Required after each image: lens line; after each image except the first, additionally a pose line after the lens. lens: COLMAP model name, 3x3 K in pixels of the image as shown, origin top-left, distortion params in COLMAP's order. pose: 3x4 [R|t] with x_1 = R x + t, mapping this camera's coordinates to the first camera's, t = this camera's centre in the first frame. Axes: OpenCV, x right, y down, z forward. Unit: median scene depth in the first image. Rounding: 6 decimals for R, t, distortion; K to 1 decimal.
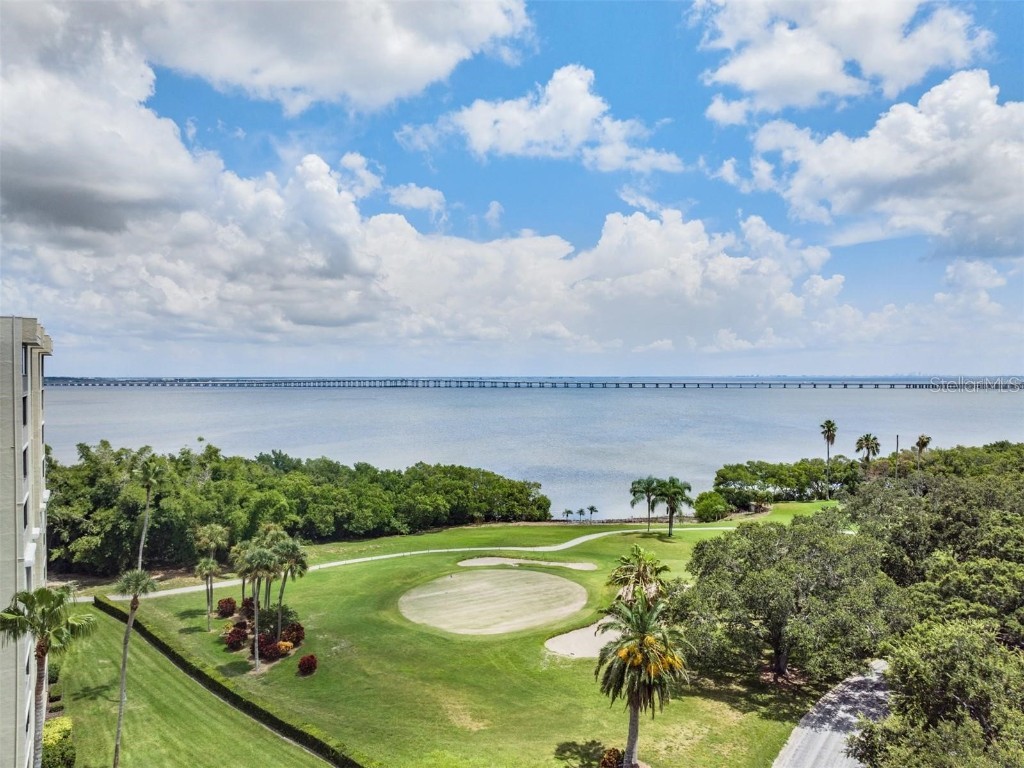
lens RADIAL K [[722.4, 0, 509.1], [0, 722.4, 378.5], [0, 0, 1]] dist [-0.045015, 0.019721]
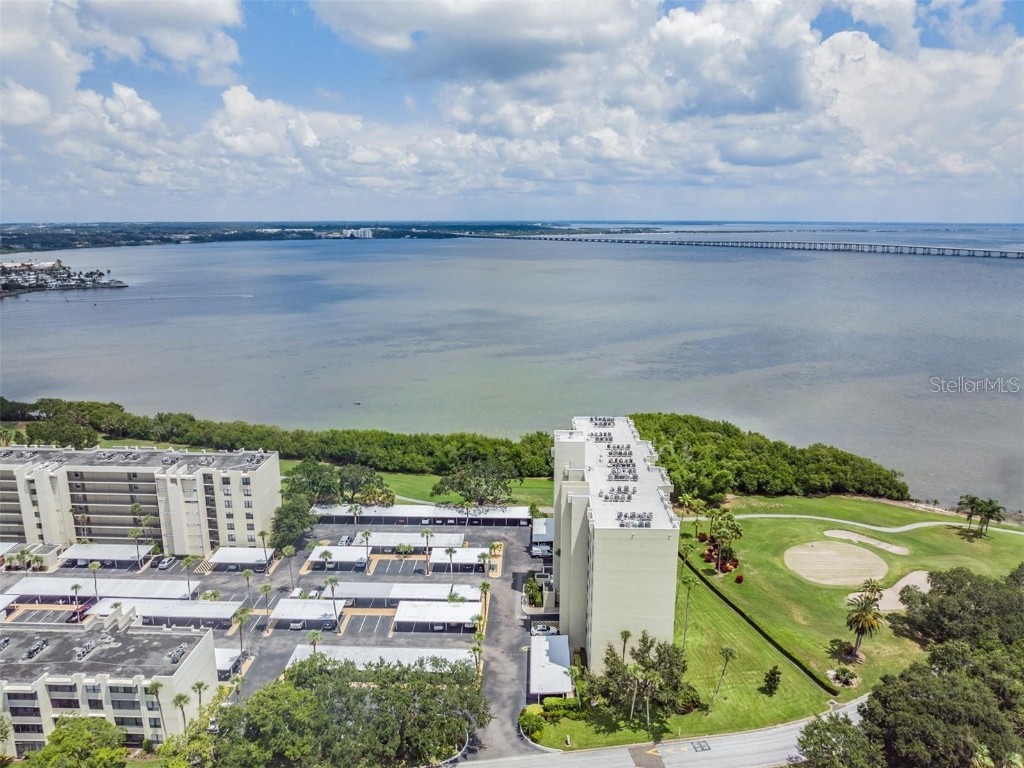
lens RADIAL K [[722.4, 0, 508.1], [0, 722.4, 394.8], [0, 0, 1]] dist [-0.045015, 0.019721]
pose [[0.835354, 0.125713, -0.535145, 0.151030], [0.002214, 0.972722, 0.231962, -0.407360], [0.549708, -0.194956, 0.812289, -0.678729]]
